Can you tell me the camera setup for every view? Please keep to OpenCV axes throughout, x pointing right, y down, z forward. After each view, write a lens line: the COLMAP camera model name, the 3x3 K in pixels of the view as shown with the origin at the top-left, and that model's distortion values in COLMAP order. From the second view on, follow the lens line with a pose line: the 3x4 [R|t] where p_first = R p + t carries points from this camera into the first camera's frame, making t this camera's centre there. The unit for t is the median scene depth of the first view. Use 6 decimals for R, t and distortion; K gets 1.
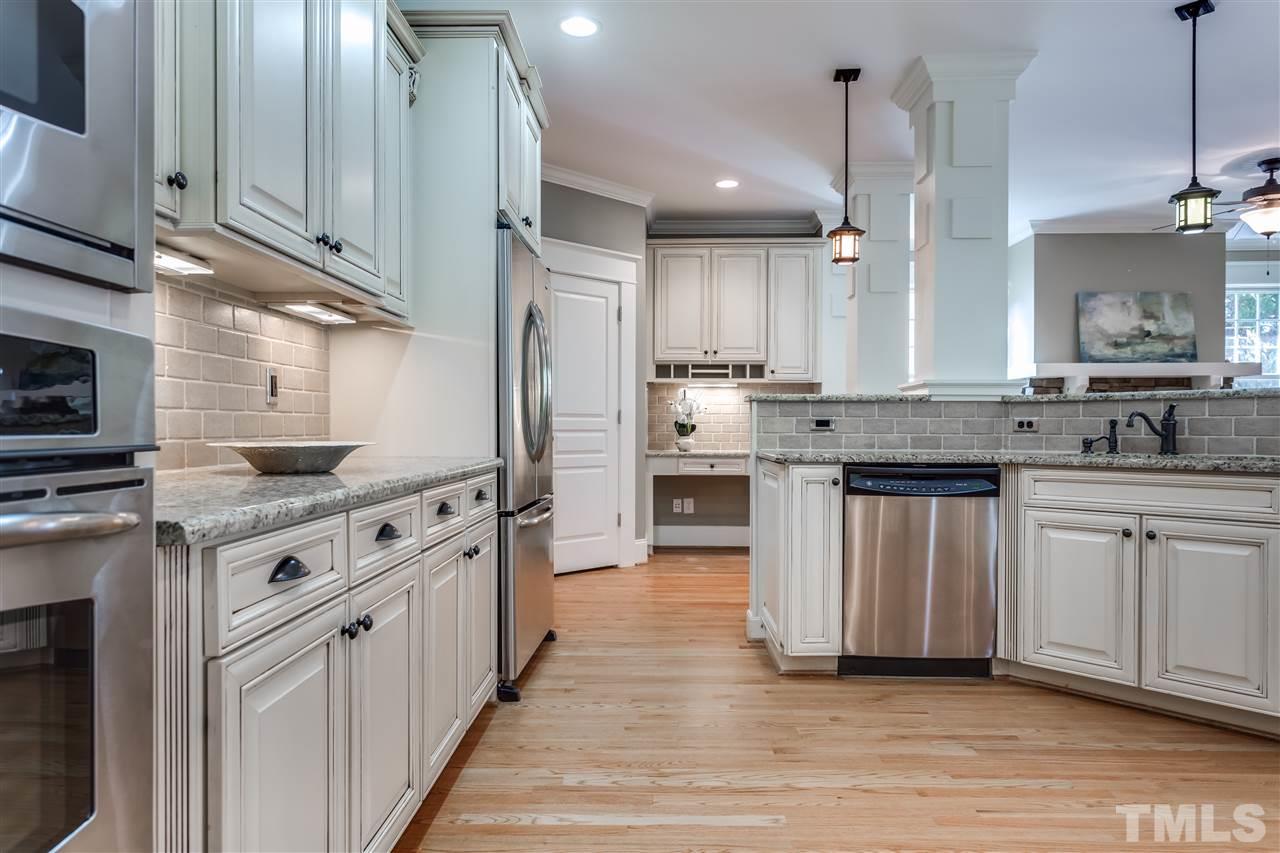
lens RADIAL K [[828.0, 0, 640.0], [0, 828.0, 426.5], [0, 0, 1]] dist [-0.002279, -0.000688]
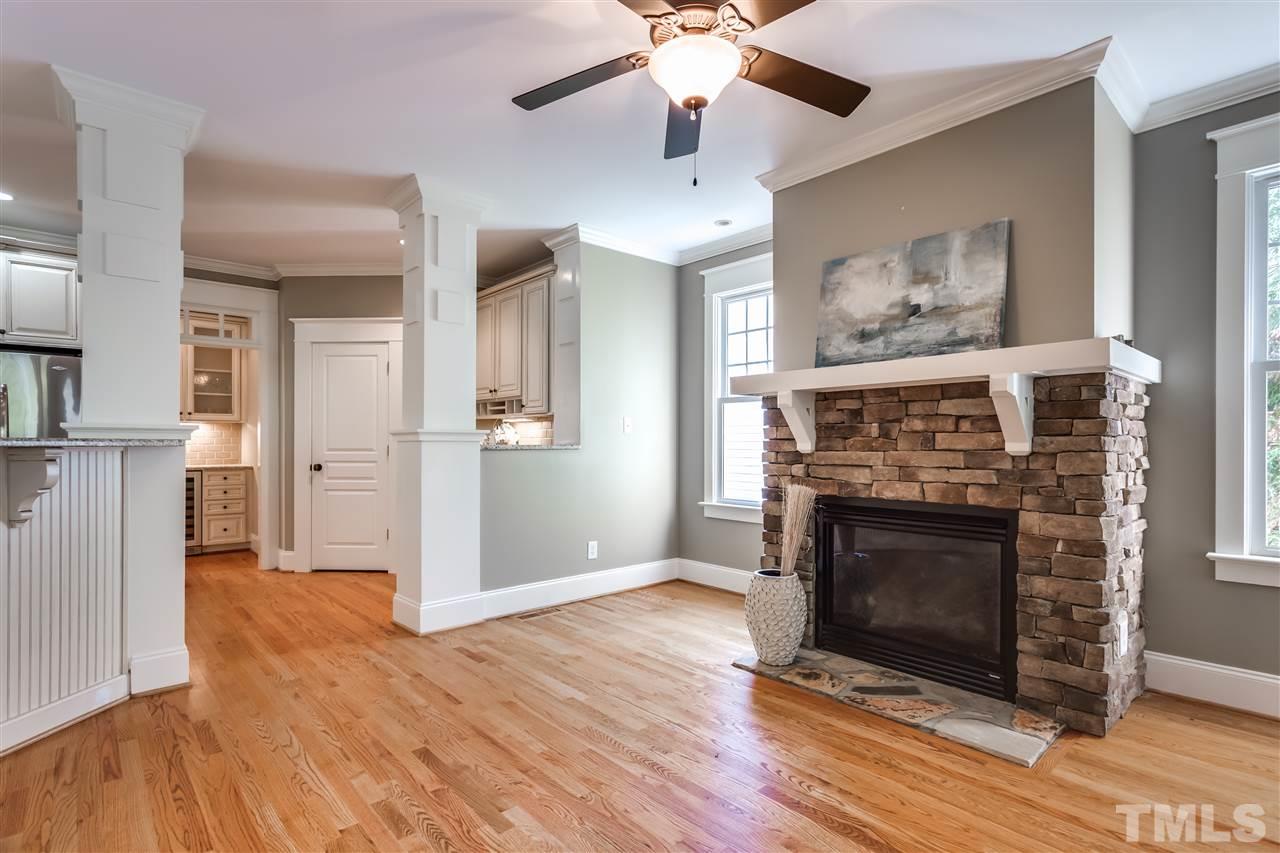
lens RADIAL K [[623.4, 0, 639.4], [0, 623.4, 440.8], [0, 0, 1]] dist [0.001149, 0.000476]
pose [[0.687210, -0.005368, -0.726439, 0.801990], [0.001875, 0.999982, -0.005615, -0.018140], [0.726456, 0.002496, 0.687208, 0.560881]]
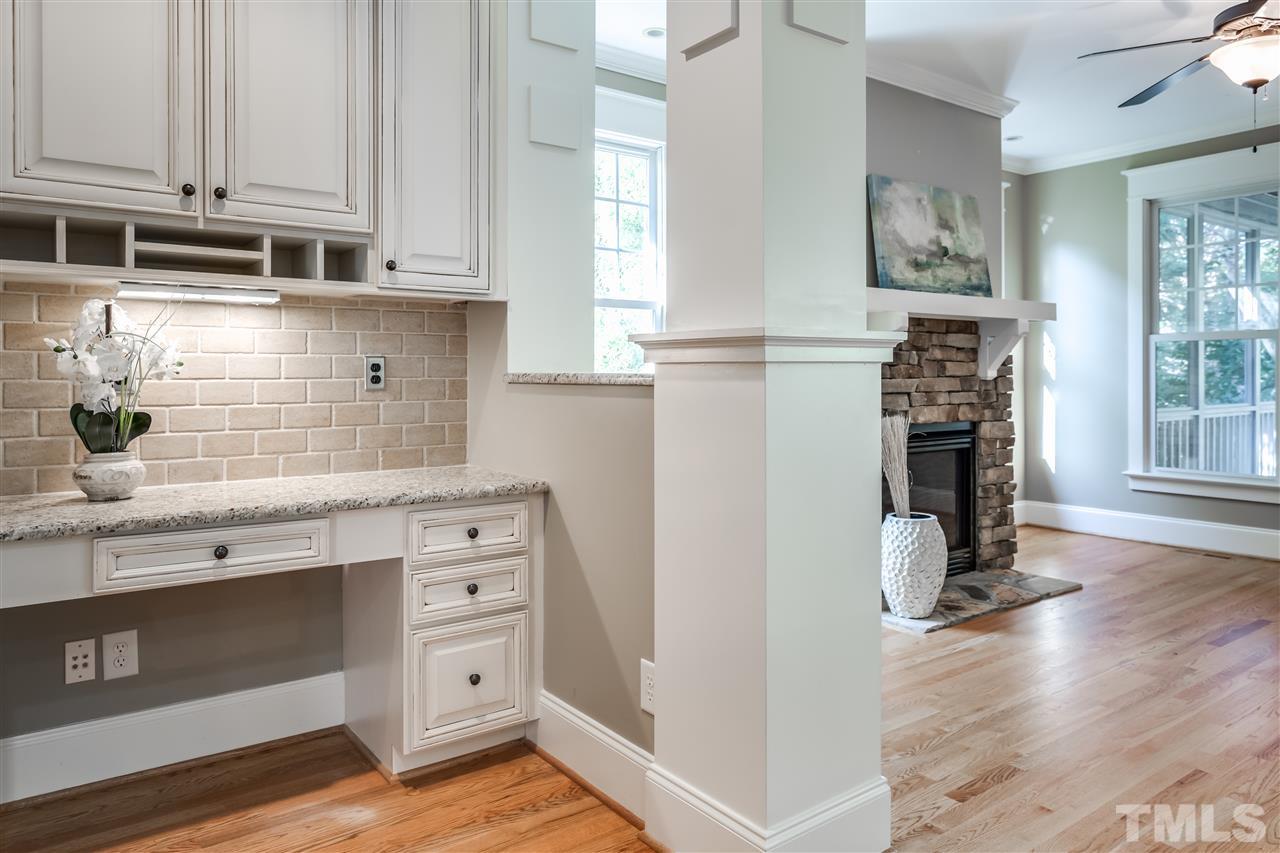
lens RADIAL K [[853.4, 0, 647.7], [0, 853.4, 374.7], [0, 0, 1]] dist [-0.004753, -0.002684]
pose [[0.789582, -0.004267, 0.613631, 0.016914], [0.003632, 0.999991, 0.002280, -0.017603], [-0.613635, 0.000428, 0.789590, 0.616541]]
